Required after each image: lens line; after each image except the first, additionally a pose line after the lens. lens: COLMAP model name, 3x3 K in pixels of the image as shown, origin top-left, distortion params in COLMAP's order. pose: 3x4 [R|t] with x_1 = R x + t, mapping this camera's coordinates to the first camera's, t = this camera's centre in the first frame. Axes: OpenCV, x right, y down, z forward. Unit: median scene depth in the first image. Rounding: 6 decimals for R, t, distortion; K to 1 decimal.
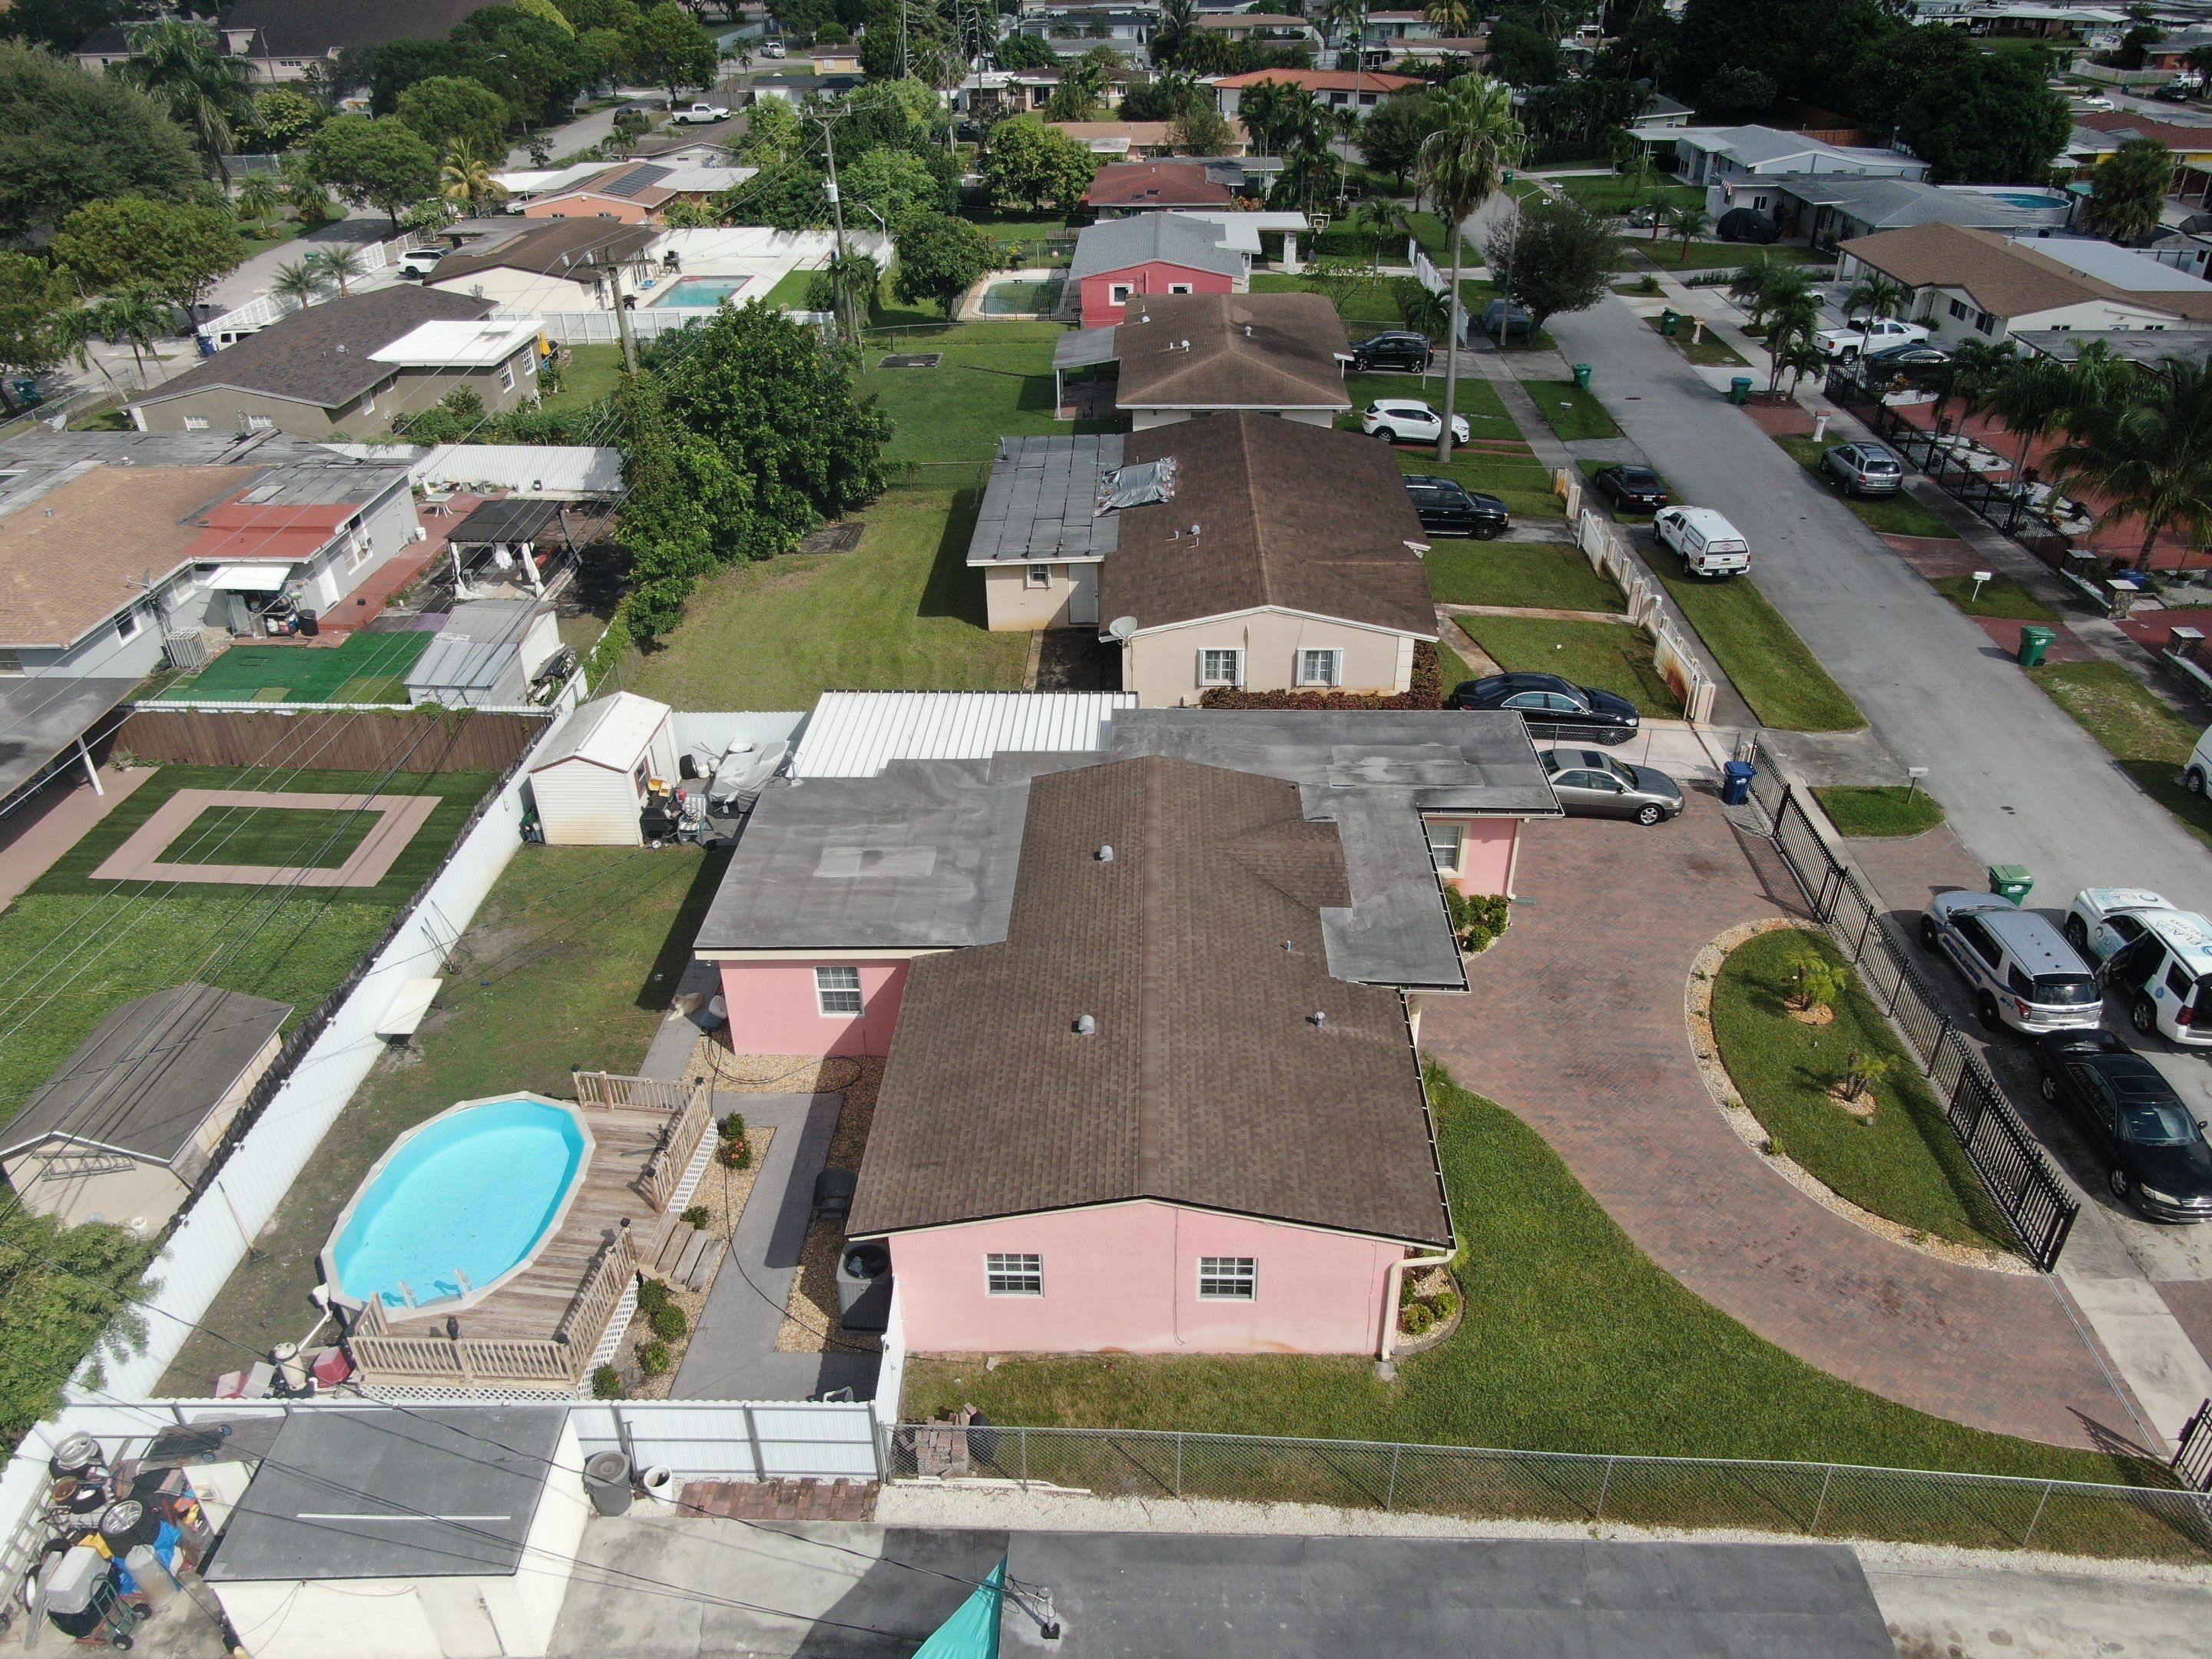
lens RADIAL K [[1603.0, 0, 1106.0], [0, 1603.0, 829.5], [0, 0, 1]] dist [-0.004467, -0.005034]
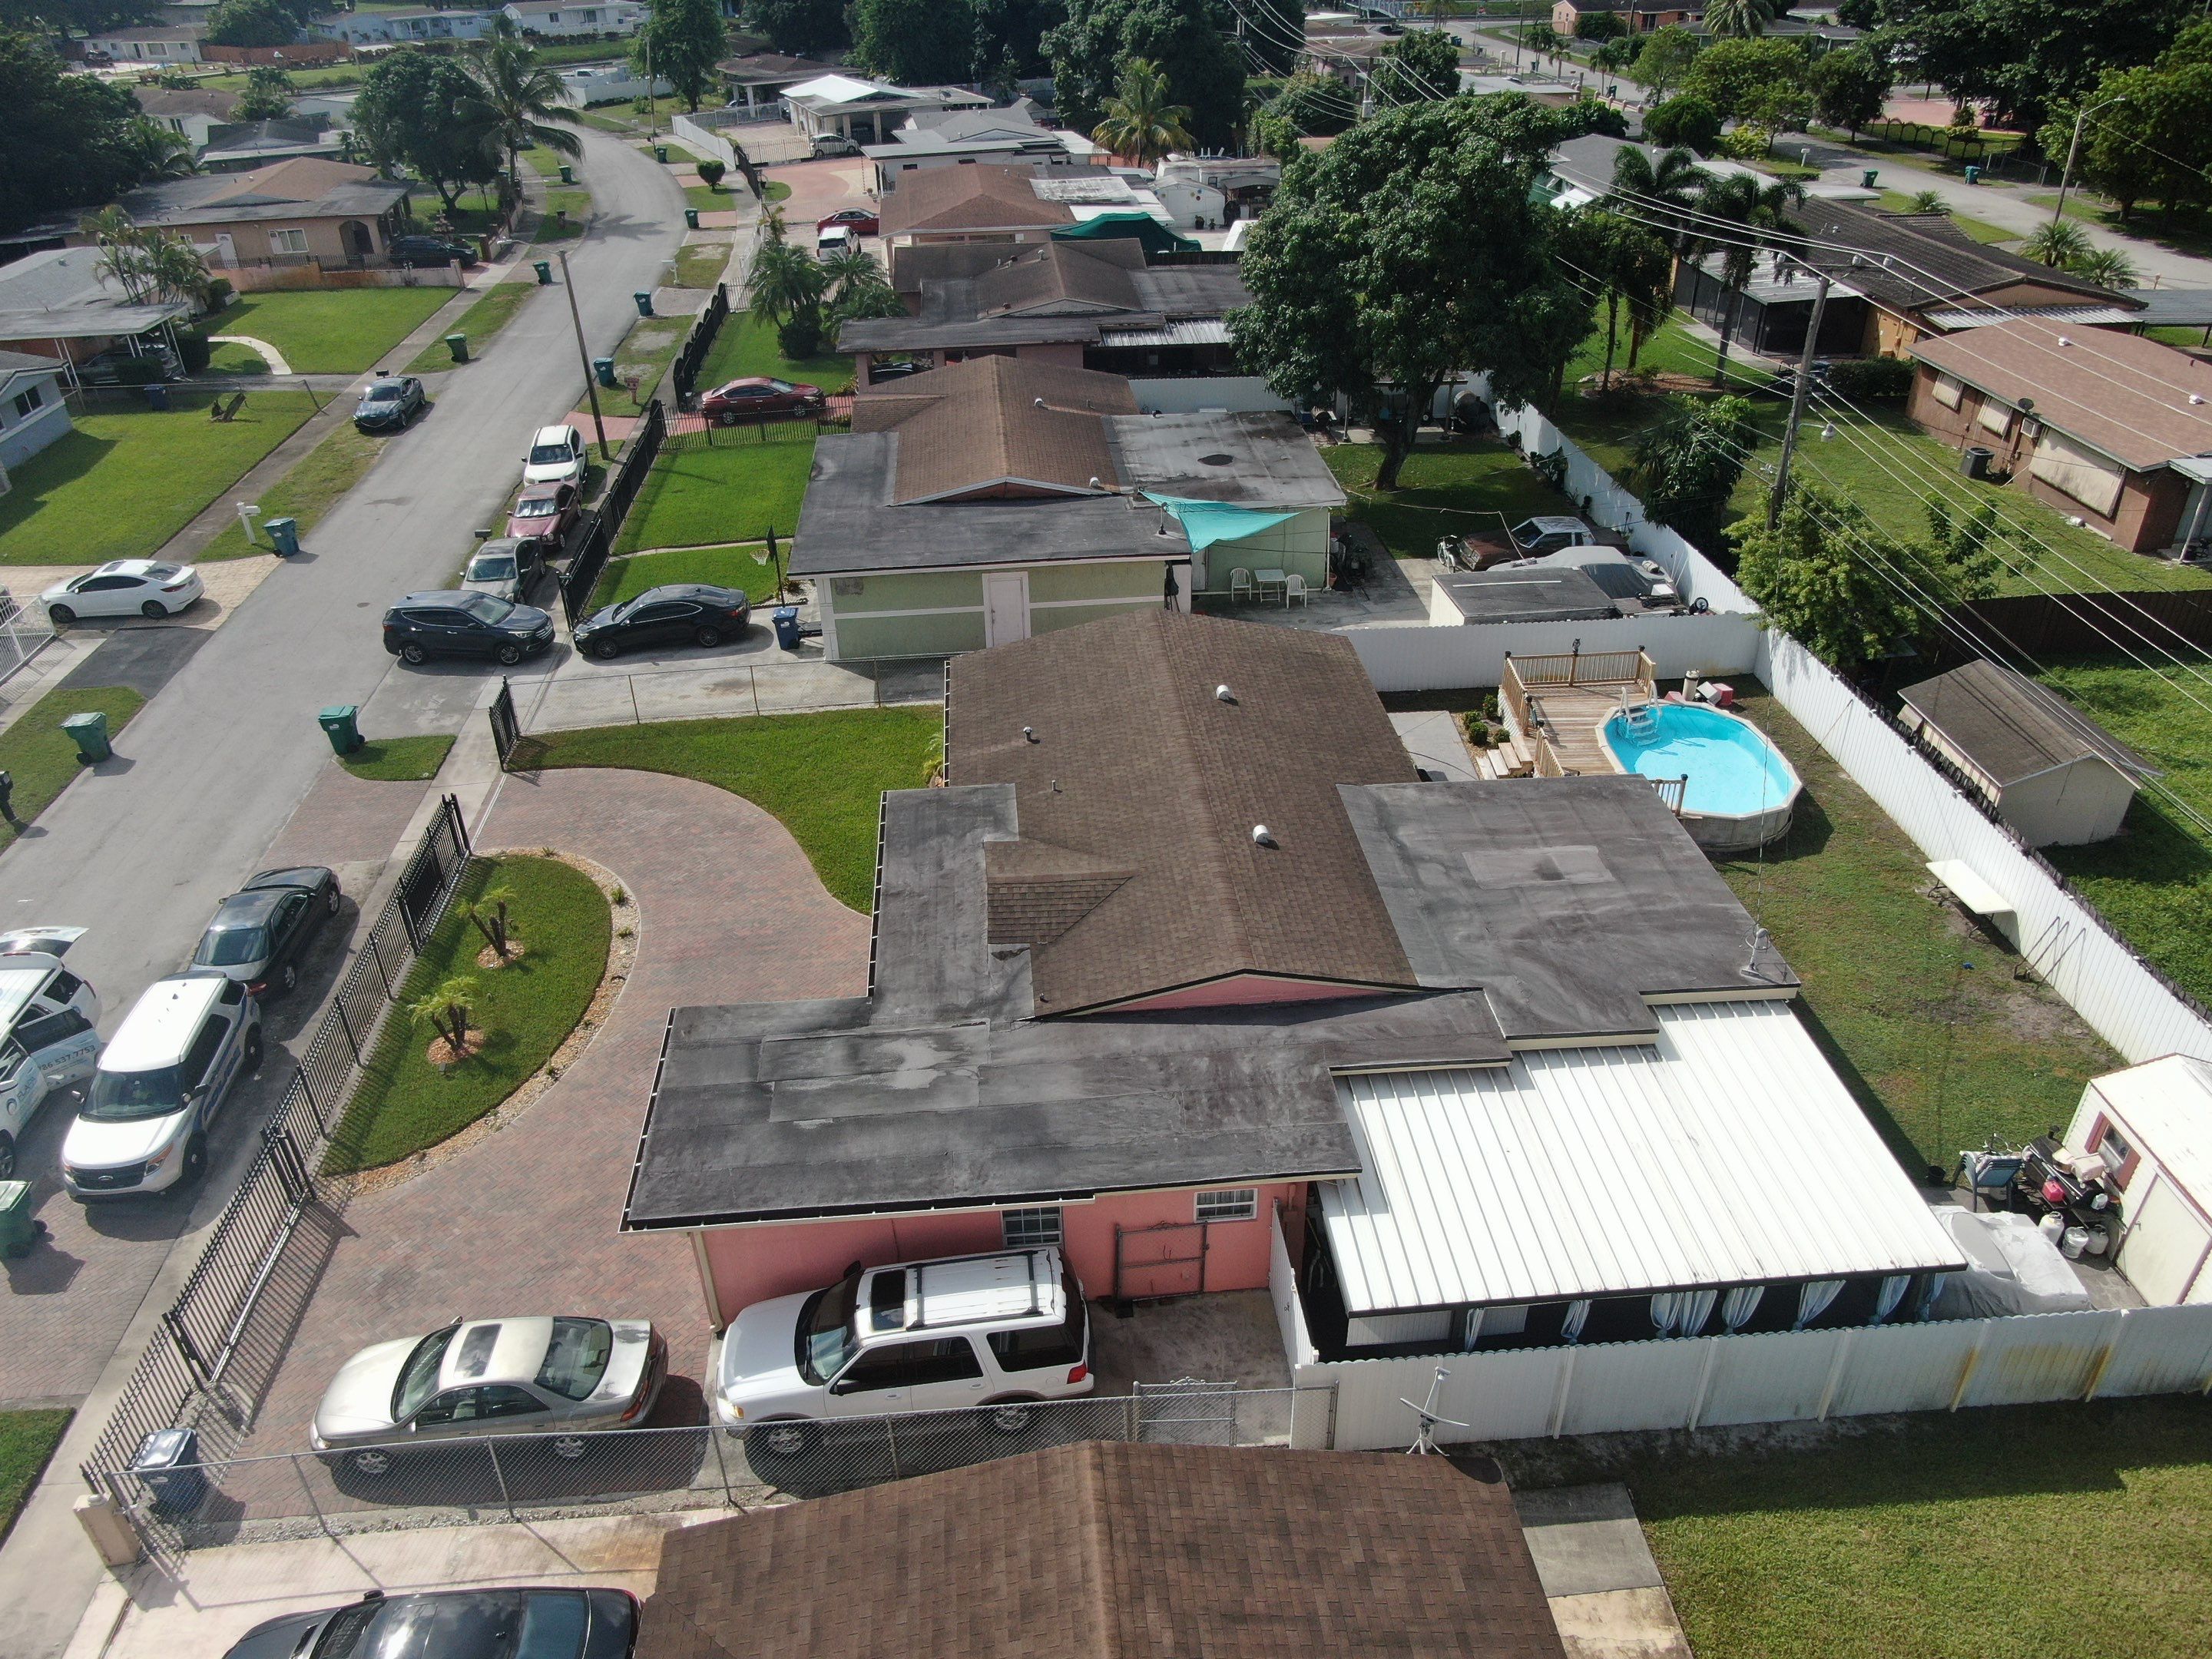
lens RADIAL K [[1603.0, 0, 1106.0], [0, 1603.0, 829.5], [0, 0, 1]] dist [-0.004467, -0.005034]
pose [[-0.992542, 0.089363, -0.082912, 0.163222], [-0.031488, 0.469126, 0.882570, -0.785705], [0.117766, 0.878598, -0.462813, 1.460514]]
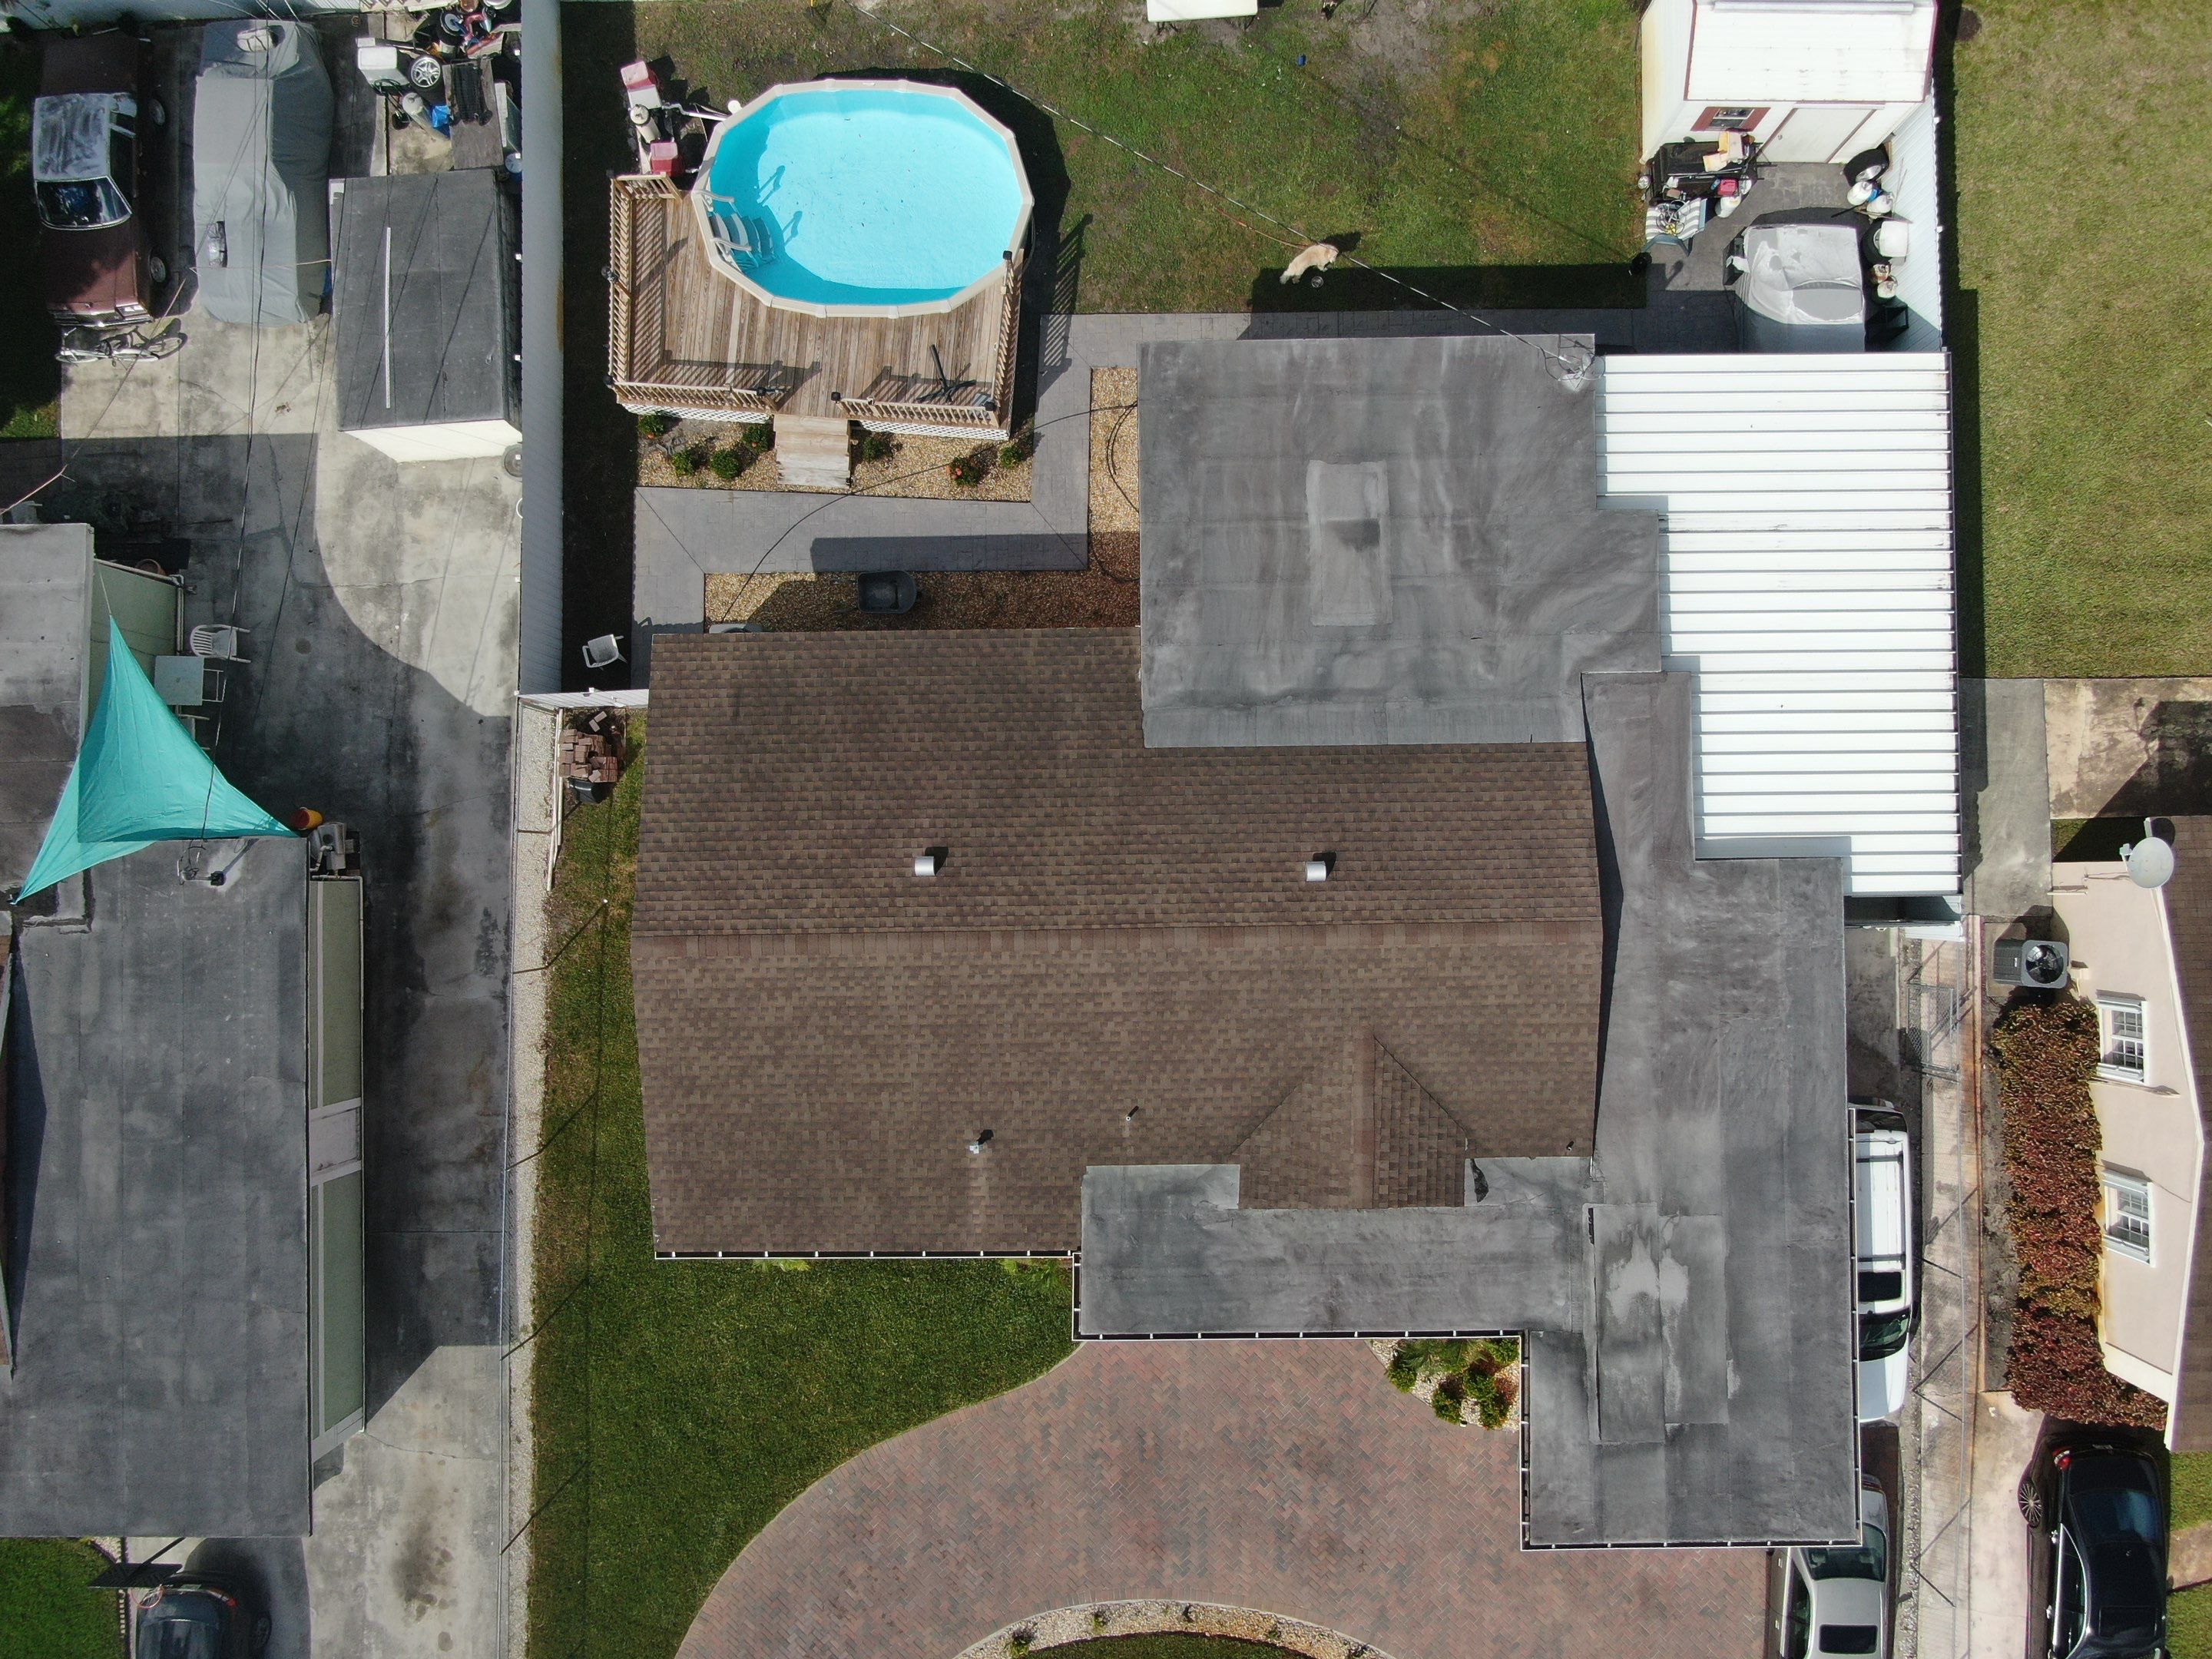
lens RADIAL K [[1603.0, 0, 1106.0], [0, 1603.0, 829.5], [0, 0, 1]] dist [-0.004467, -0.005034]
pose [[0.047579, 0.998690, -0.018844, -0.009786], [-0.493929, 0.039920, 0.868585, -0.582320], [0.868200, -0.032019, 0.495181, 0.600223]]
